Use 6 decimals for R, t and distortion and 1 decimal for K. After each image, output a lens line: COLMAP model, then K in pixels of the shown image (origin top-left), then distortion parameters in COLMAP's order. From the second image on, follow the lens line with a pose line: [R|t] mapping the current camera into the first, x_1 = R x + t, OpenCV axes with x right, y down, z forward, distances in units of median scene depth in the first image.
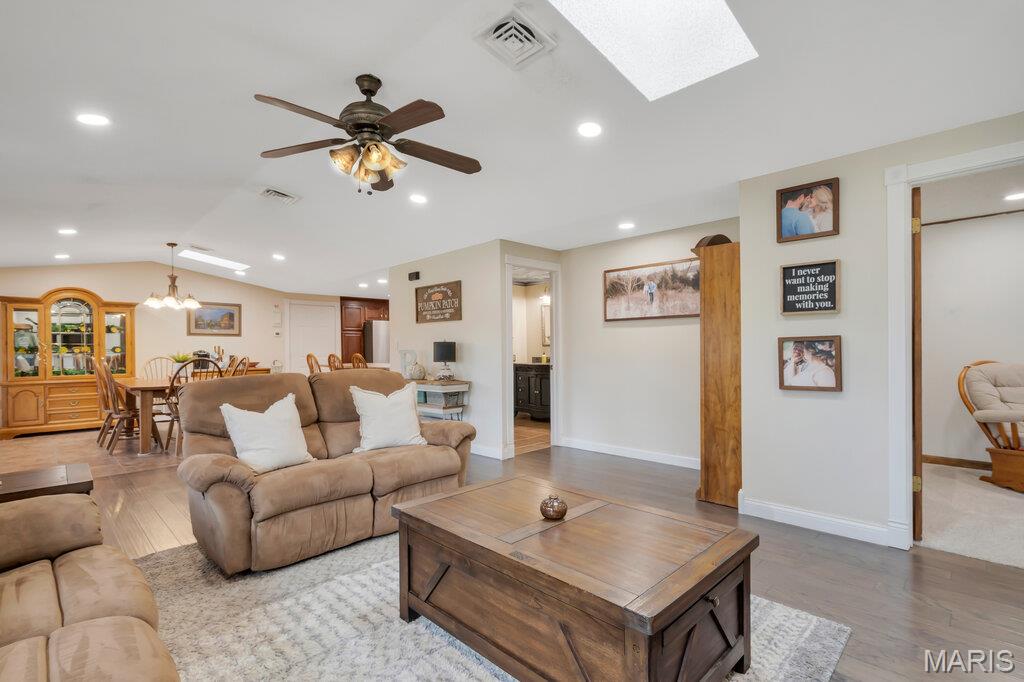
lens RADIAL K [[469.2, 0, 491.9], [0, 469.2, 355.5], [0, 0, 1]] dist [-0.005357, 0.001520]
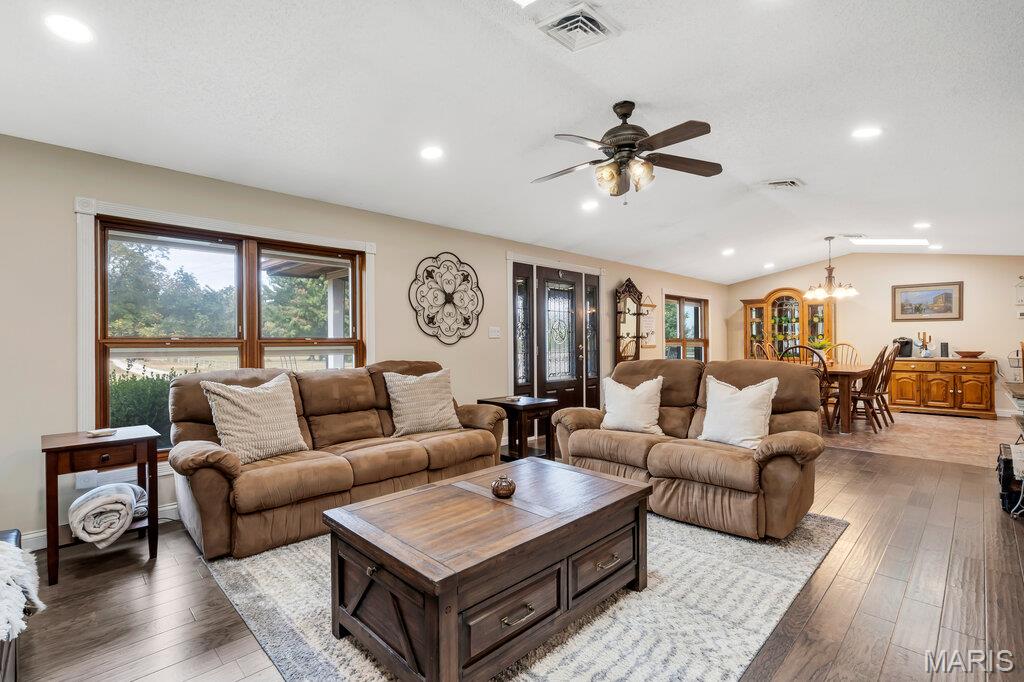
lens RADIAL K [[469.2, 0, 530.7], [0, 469.2, 339.6], [0, 0, 1]] dist [-0.005357, 0.001520]
pose [[0.037886, 0.007614, -0.999253, 0.767996], [-0.009141, 0.999932, 0.007273, -0.016937], [0.999240, 0.008858, 0.037953, 0.611123]]
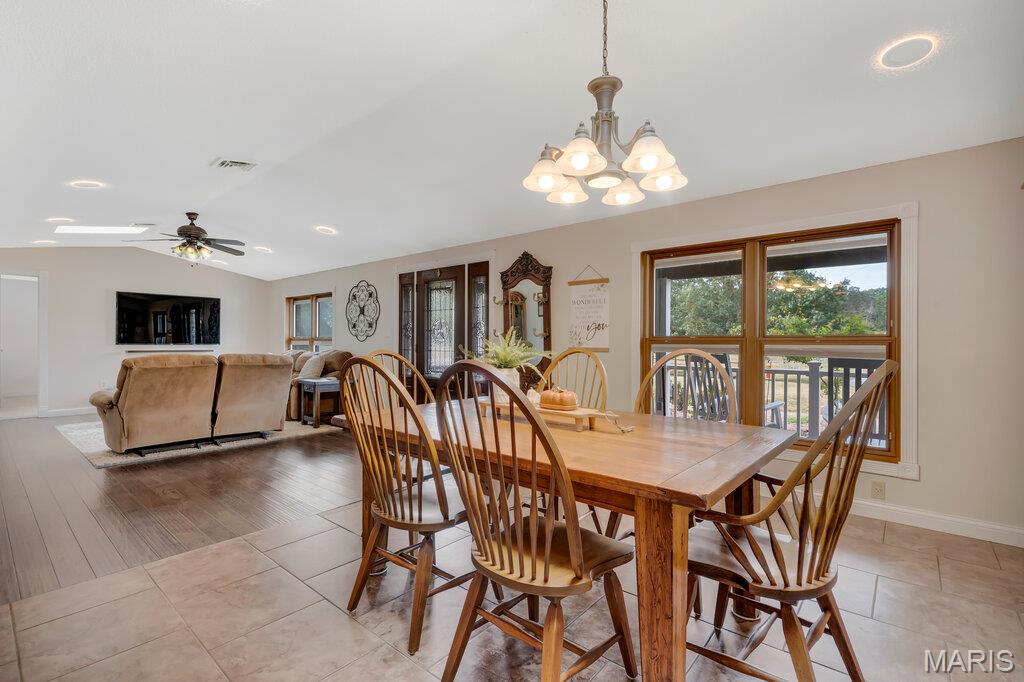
lens RADIAL K [[469.2, 0, 513.6], [0, 469.2, 339.7], [0, 0, 1]] dist [-0.005357, 0.001520]
pose [[-0.995519, 0.007846, -0.094231, -1.270945], [0.006349, 0.999849, 0.016179, -0.027271], [0.094344, 0.015508, -0.995419, 2.758733]]
